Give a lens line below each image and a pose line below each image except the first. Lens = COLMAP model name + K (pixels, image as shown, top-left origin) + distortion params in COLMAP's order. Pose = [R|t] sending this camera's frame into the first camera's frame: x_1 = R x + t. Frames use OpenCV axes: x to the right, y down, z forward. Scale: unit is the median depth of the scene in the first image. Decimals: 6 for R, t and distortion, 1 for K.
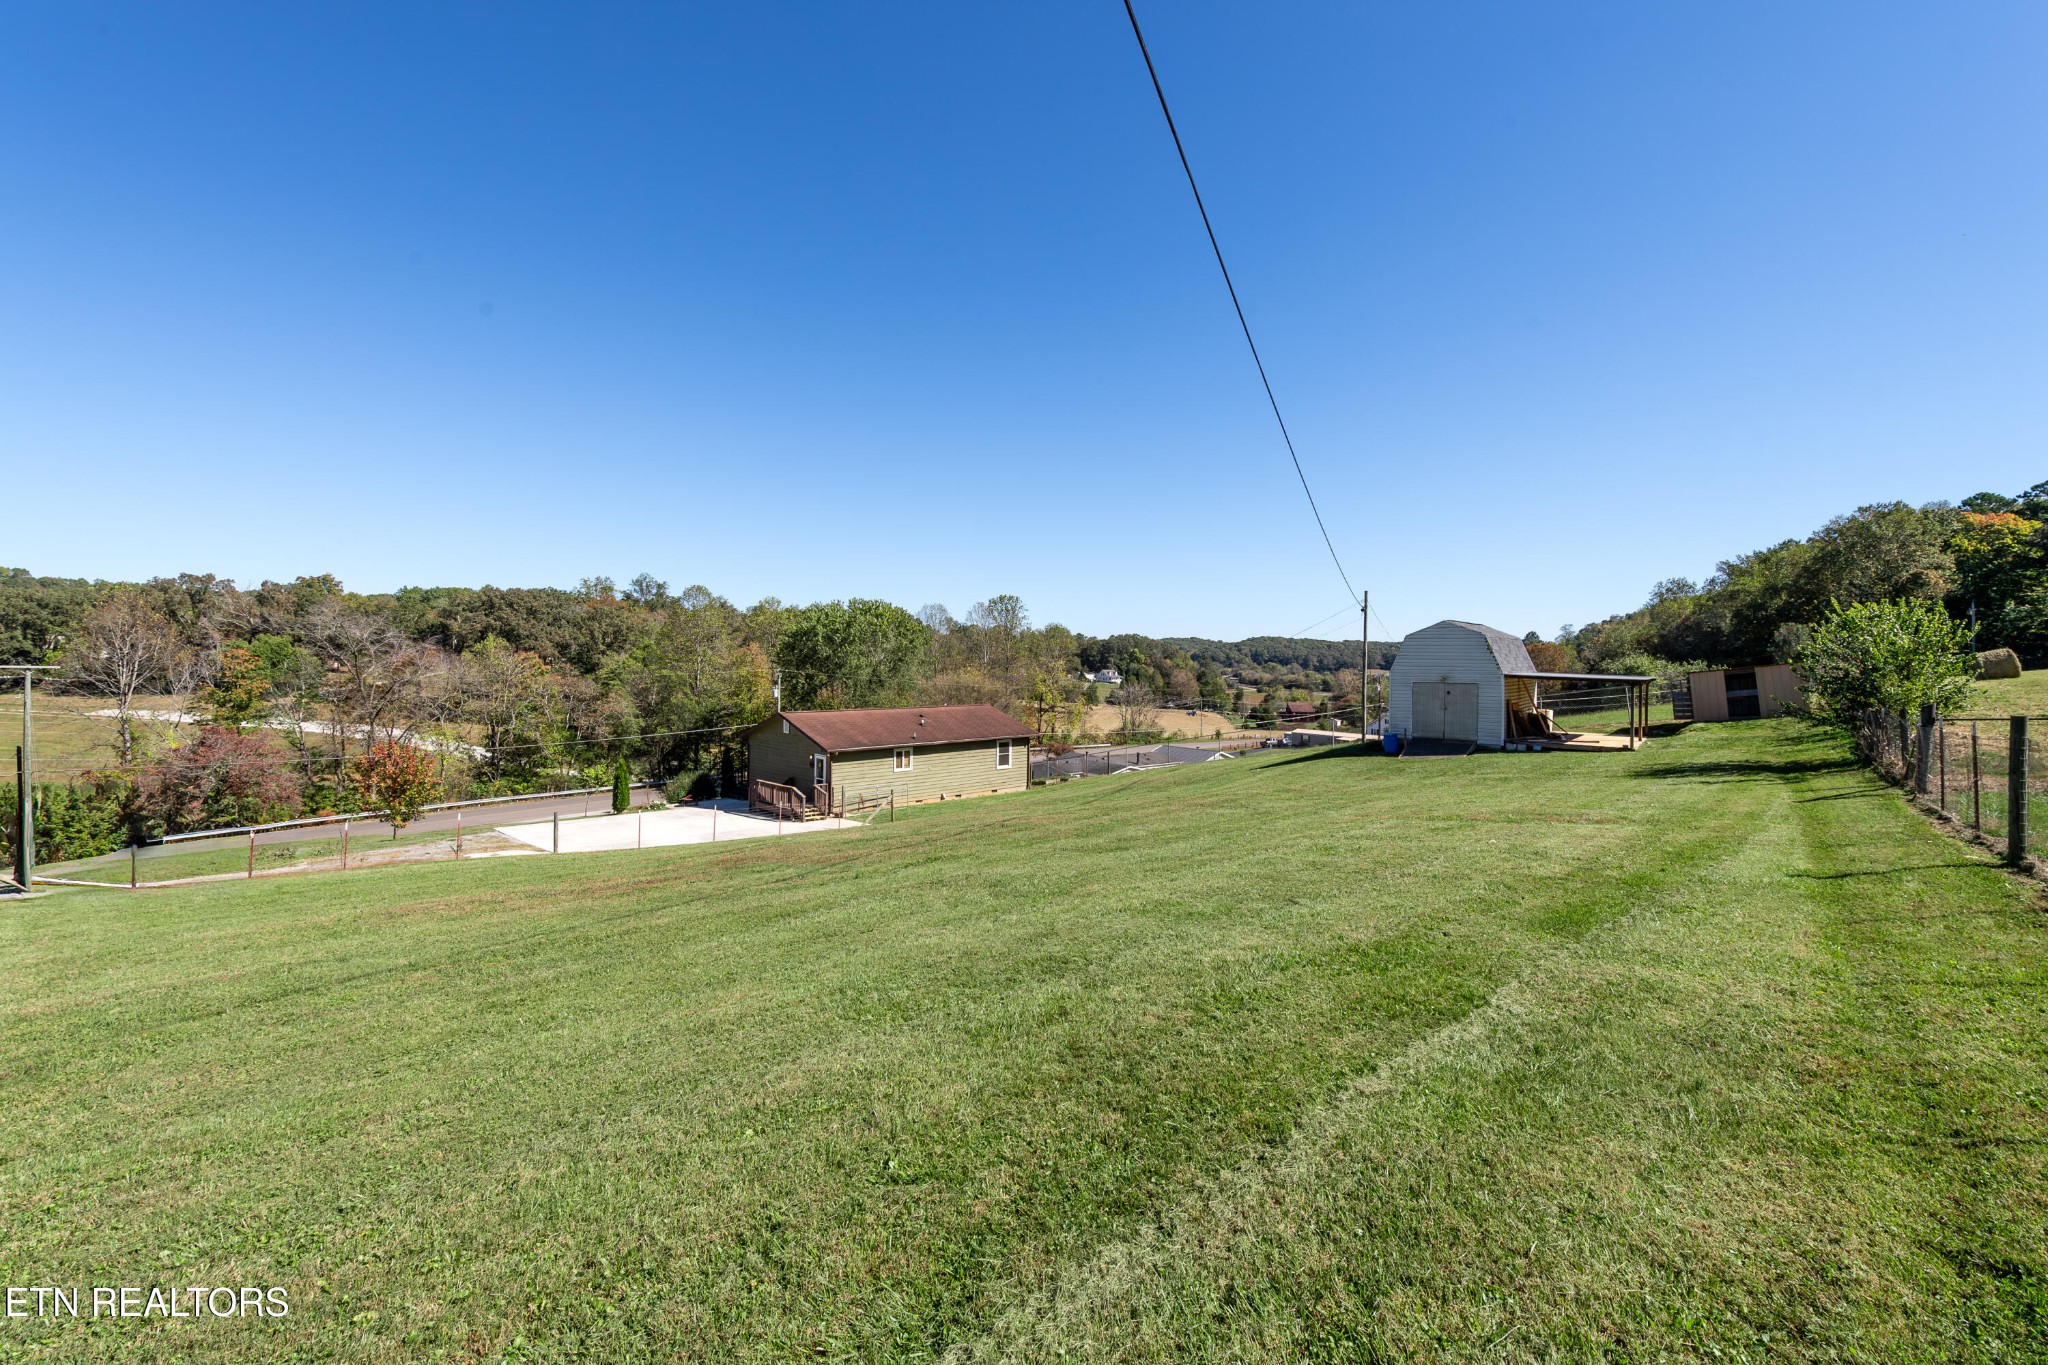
lens RADIAL K [[889.6, 0, 1015.1], [0, 889.6, 650.9], [0, 0, 1]] dist [0.001866, -0.000380]
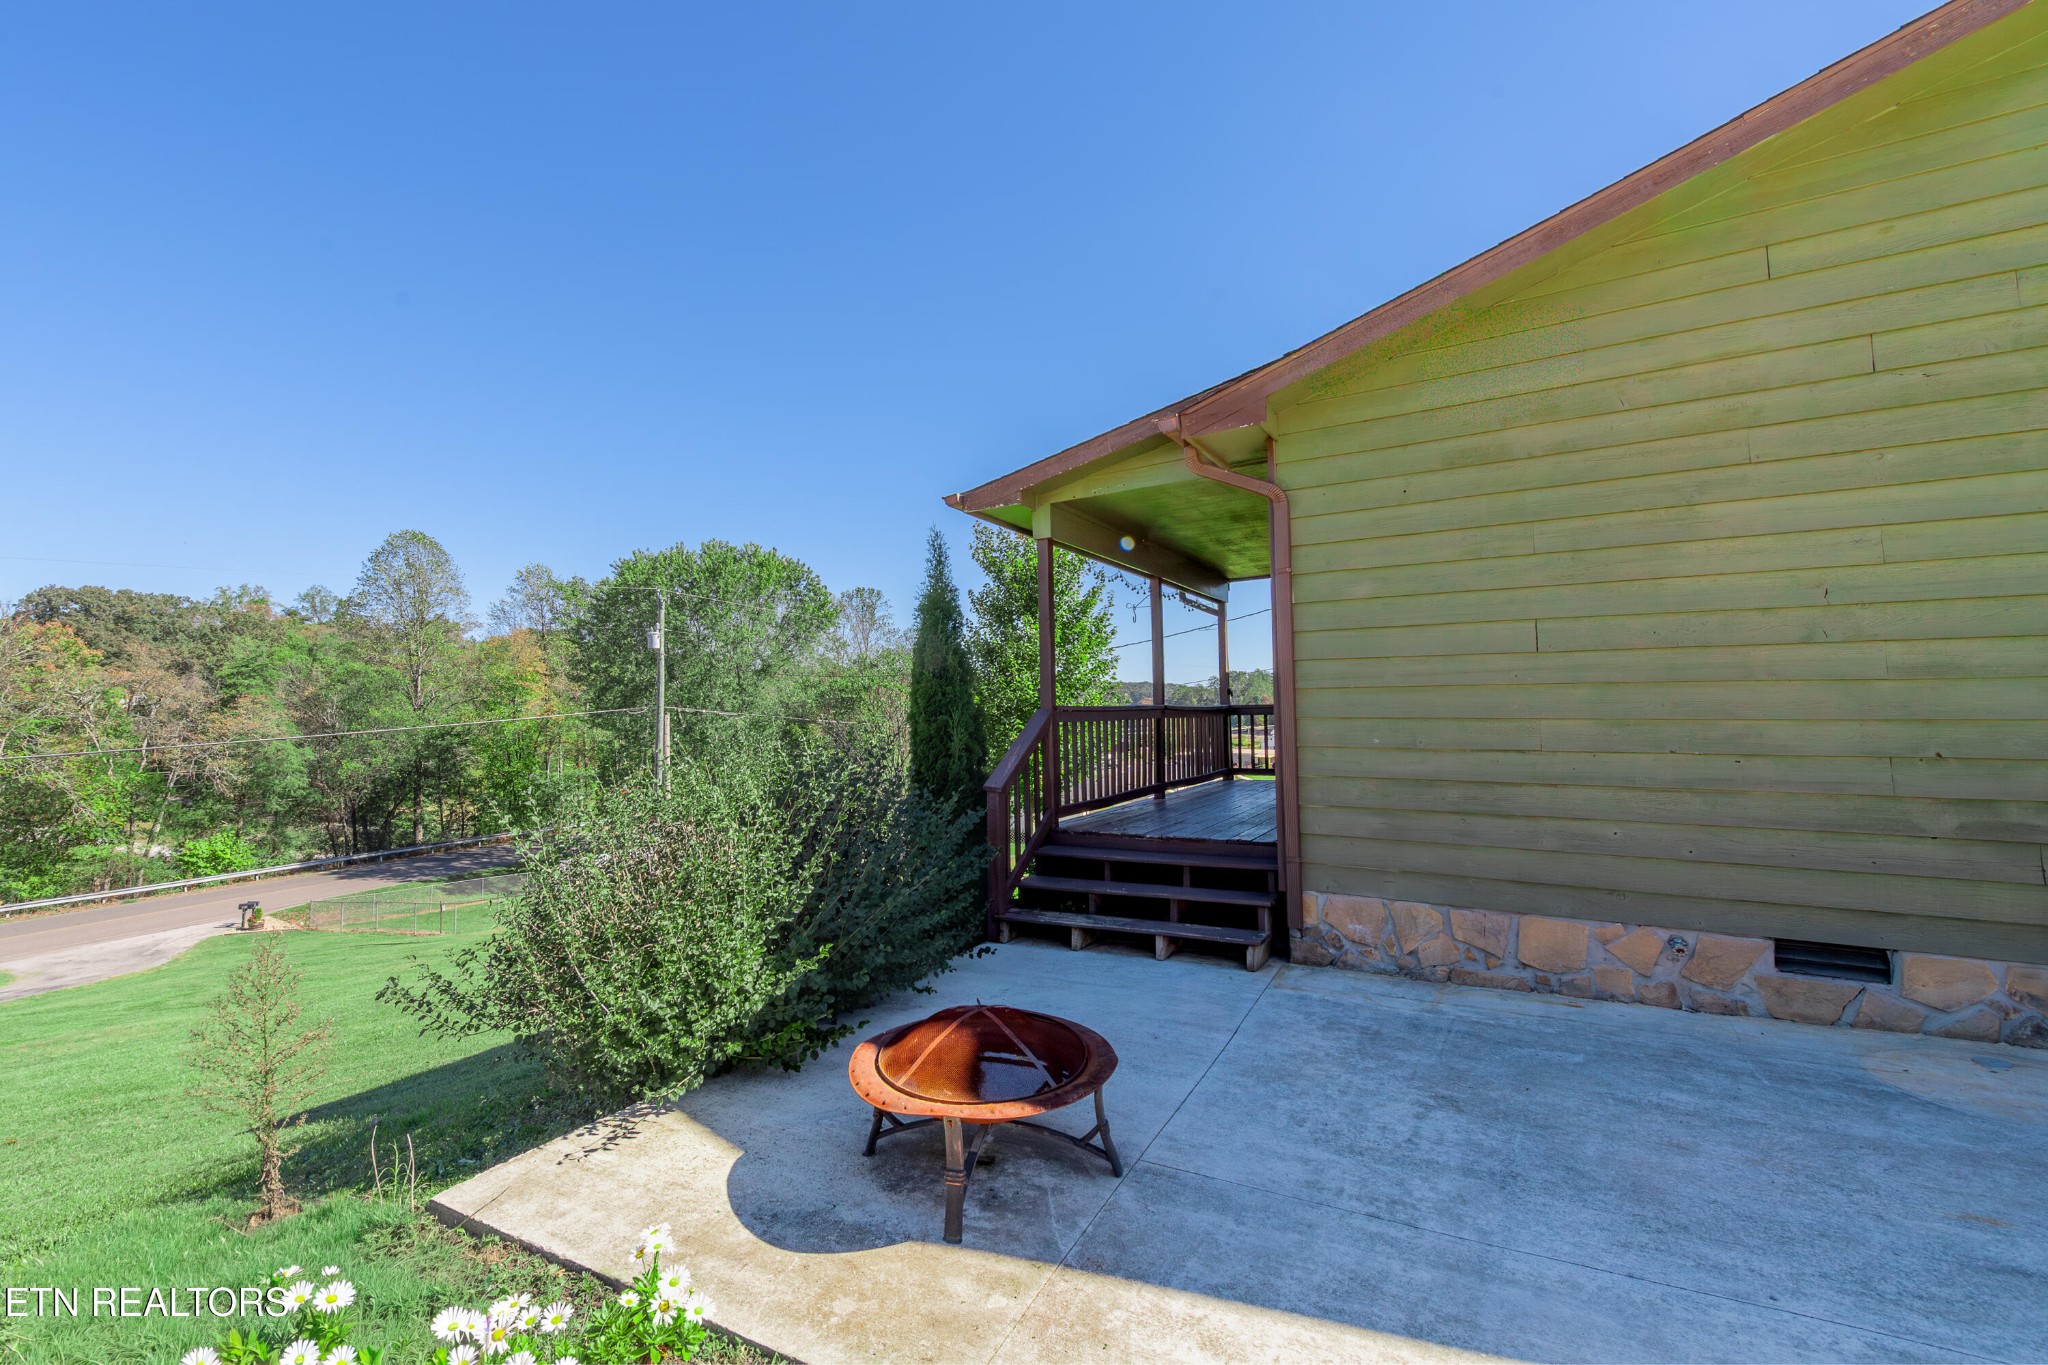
lens RADIAL K [[787.5, 0, 945.2], [0, 787.5, 700.6], [0, 0, 1]] dist [-0.000978, 0.000045]
pose [[0.962126, -0.014190, 0.272236, -0.122074], [0.018300, 0.999754, -0.012564, 0.044398], [-0.271990, 0.017070, 0.962149, 0.299320]]
